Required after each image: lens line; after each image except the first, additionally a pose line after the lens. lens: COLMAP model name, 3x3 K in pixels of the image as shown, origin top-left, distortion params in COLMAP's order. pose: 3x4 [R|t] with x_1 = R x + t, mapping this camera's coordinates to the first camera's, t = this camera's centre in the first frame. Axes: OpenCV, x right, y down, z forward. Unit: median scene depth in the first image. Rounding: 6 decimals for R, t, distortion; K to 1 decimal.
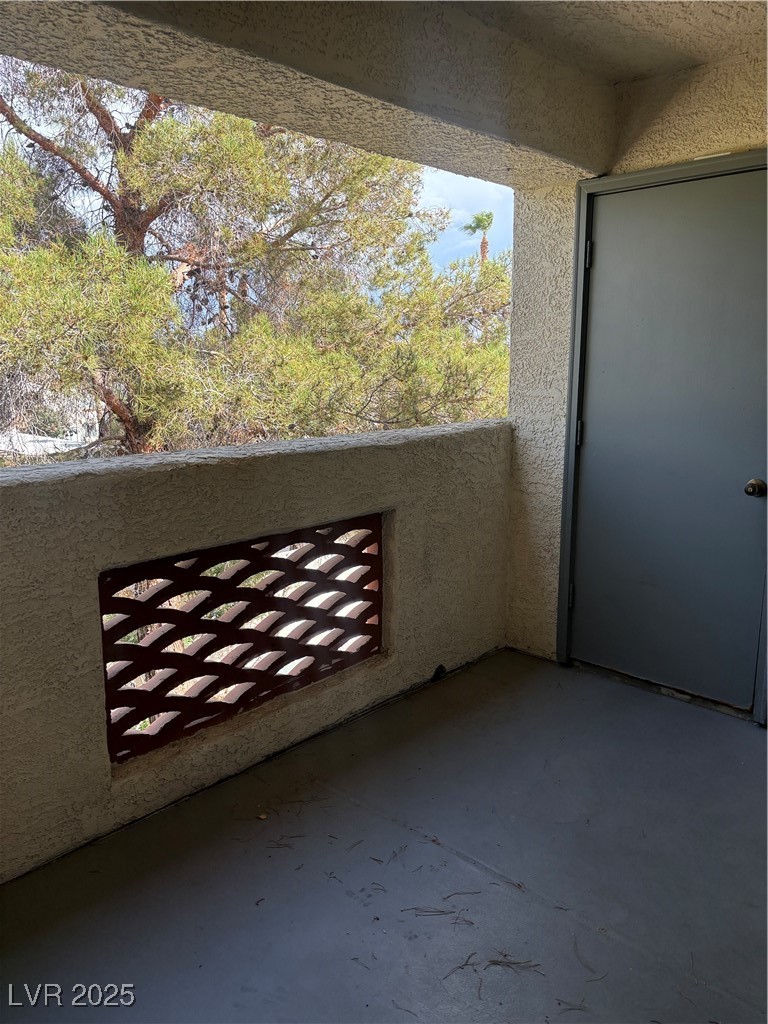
lens RADIAL K [[769.8, 0, 384.0], [0, 769.8, 512.0], [0, 0, 1]] dist [0.070810, -0.087324]
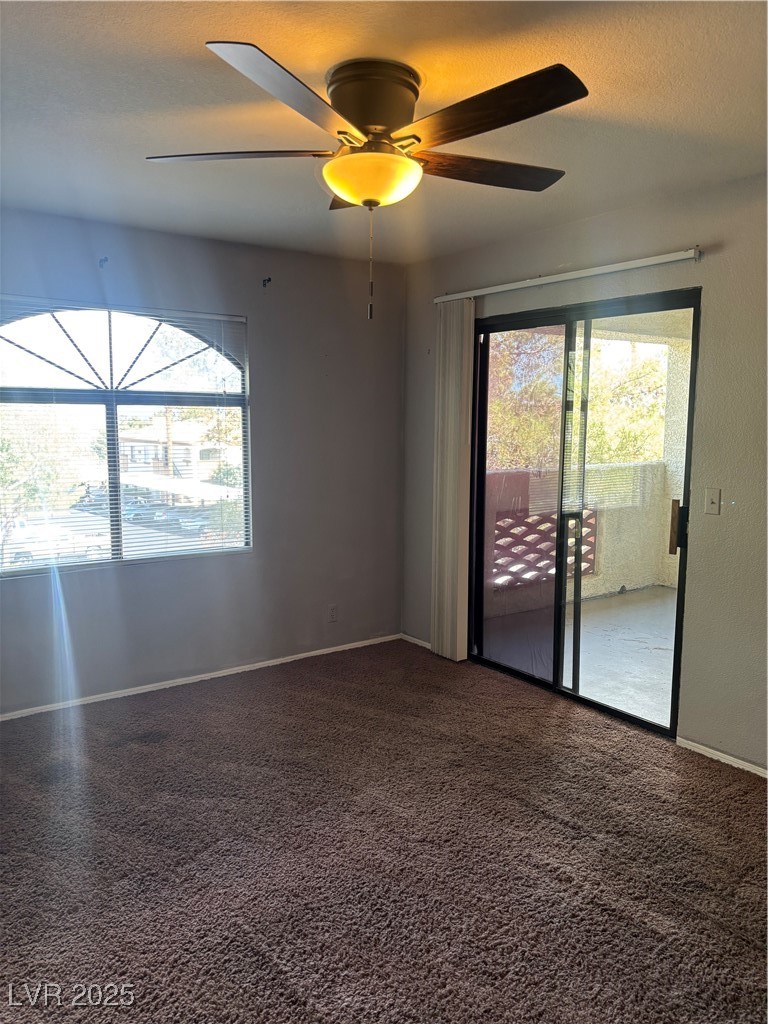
lens RADIAL K [[769.8, 0, 384.0], [0, 769.8, 512.0], [0, 0, 1]] dist [0.070810, -0.087324]
pose [[0.984237, 0.031752, -0.173983, -0.177010], [-0.045033, 0.996320, -0.072927, 0.175088], [0.171027, 0.079612, 0.982045, -0.974011]]
